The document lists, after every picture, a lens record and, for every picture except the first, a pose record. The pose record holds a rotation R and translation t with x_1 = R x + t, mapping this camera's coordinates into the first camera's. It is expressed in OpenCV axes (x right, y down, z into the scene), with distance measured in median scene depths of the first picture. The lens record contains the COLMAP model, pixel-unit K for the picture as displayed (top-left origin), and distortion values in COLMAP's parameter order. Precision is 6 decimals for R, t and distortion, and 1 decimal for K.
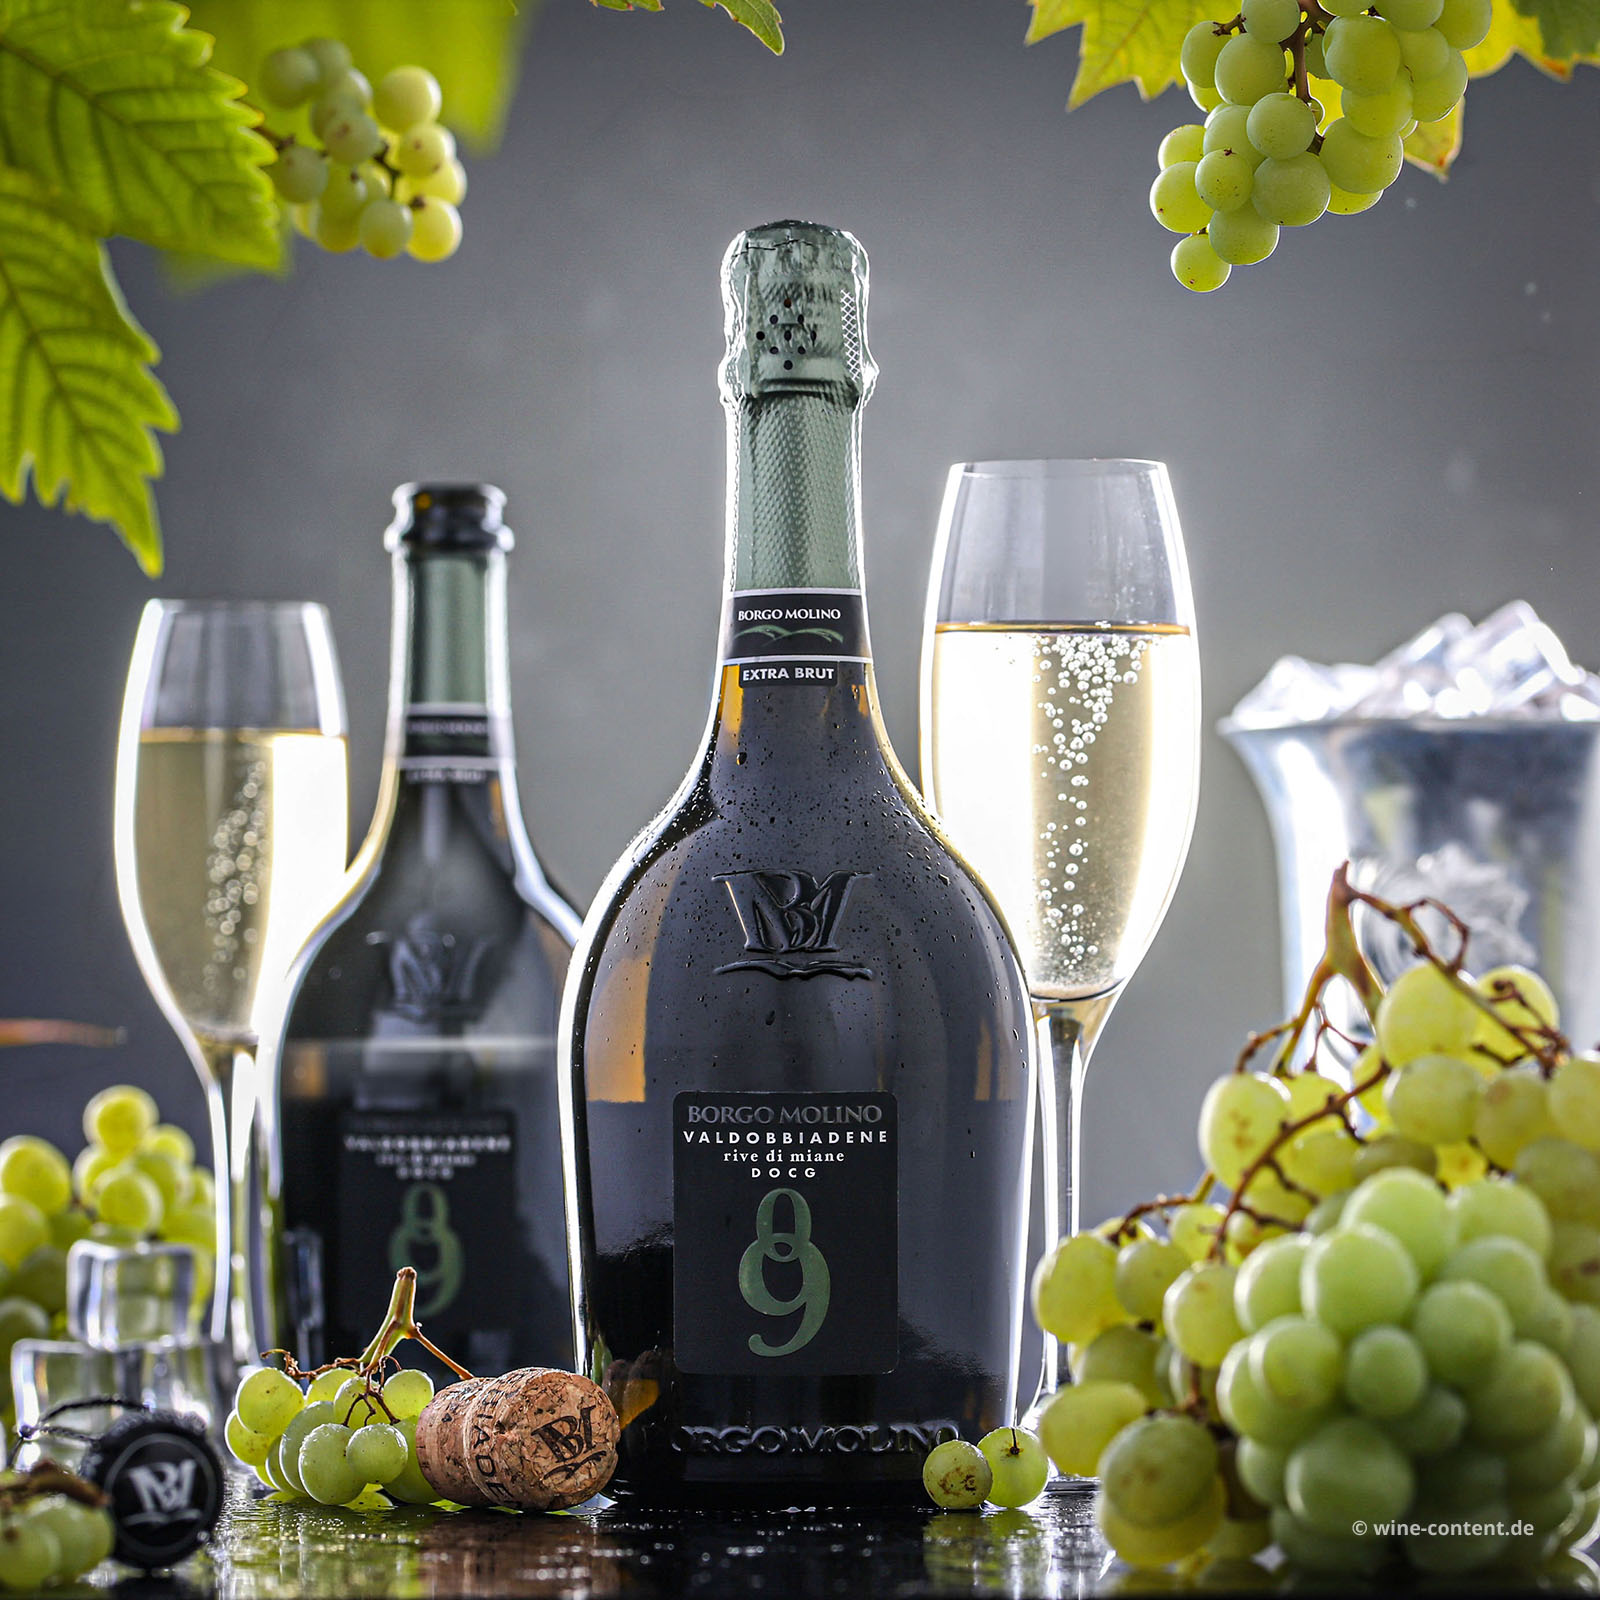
lens RADIAL K [[9134.1, 0, 795.4], [0, 9134.1, 800.2], [0, 0, 1]] dist [0.138921, 0.000000]
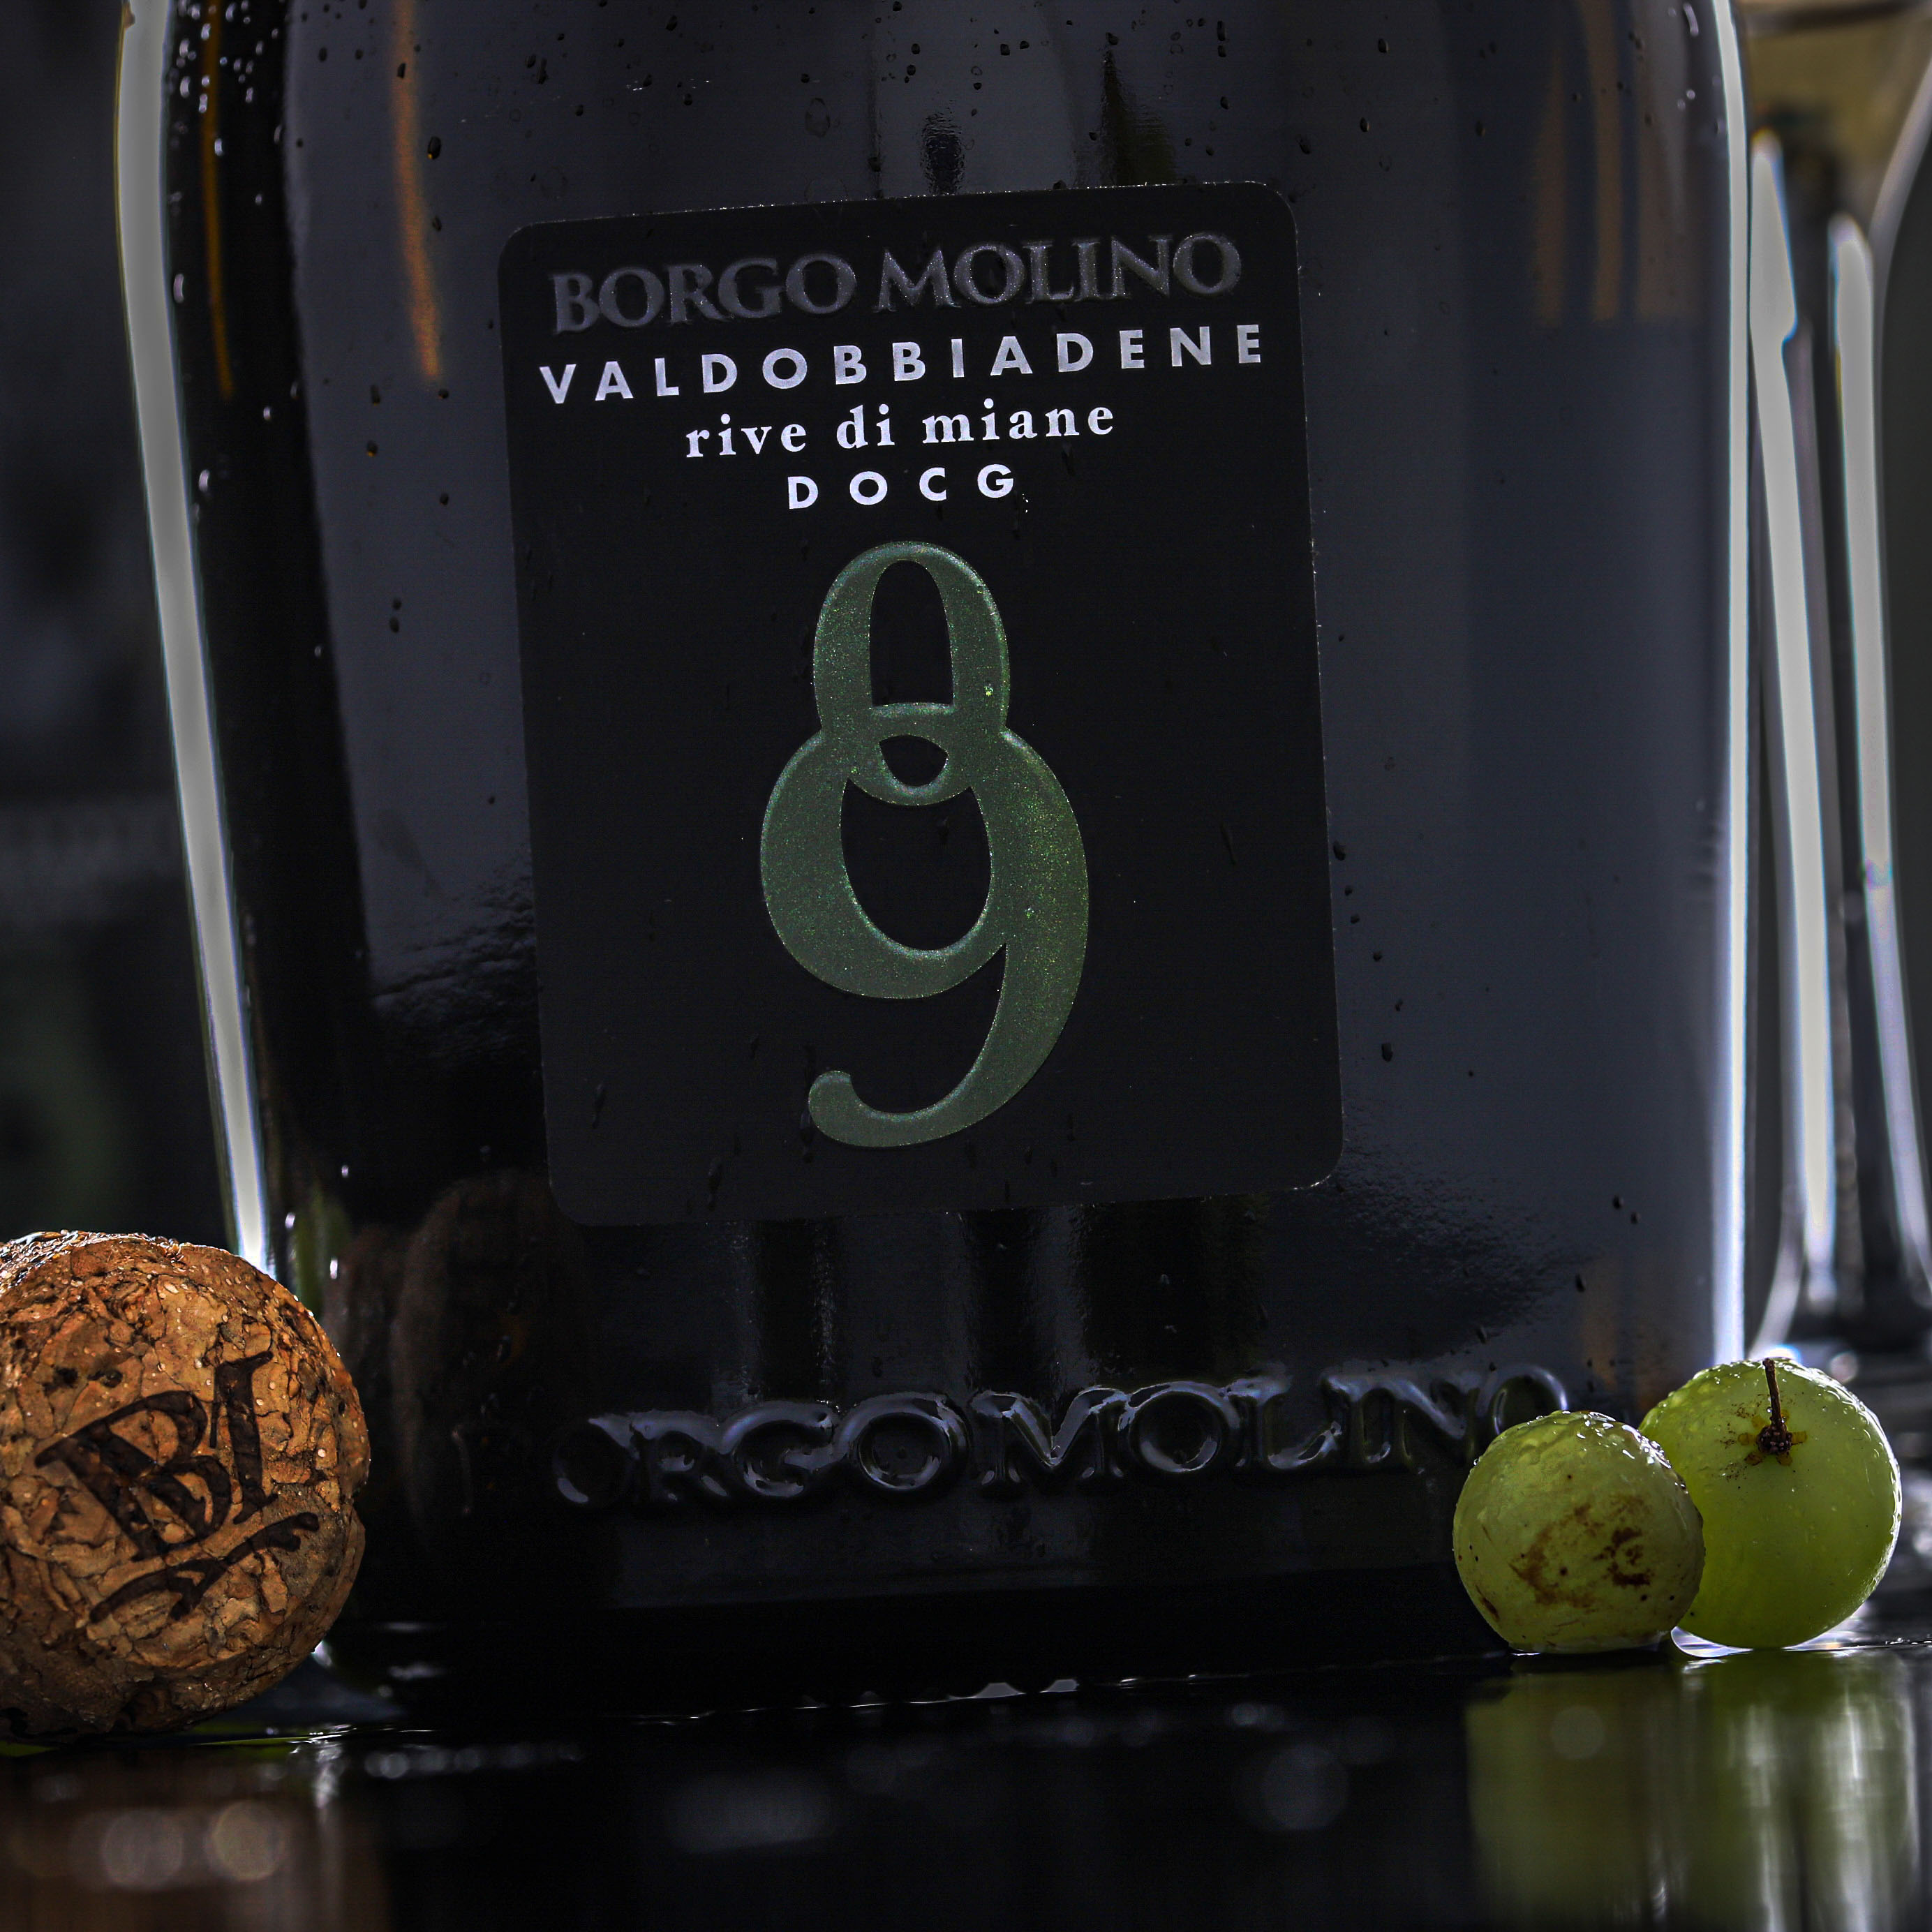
lens RADIAL K [[11029.4, 0, 971.7], [0, 11029.4, 965.9], [0, 0, 1]] dist [0.138921, 0.000000]
pose [[0.998669, -0.051039, -0.007394, 0.002610], [0.050977, 0.998666, -0.008237, 0.058308], [0.007804, 0.007849, 0.999939, 0.662825]]
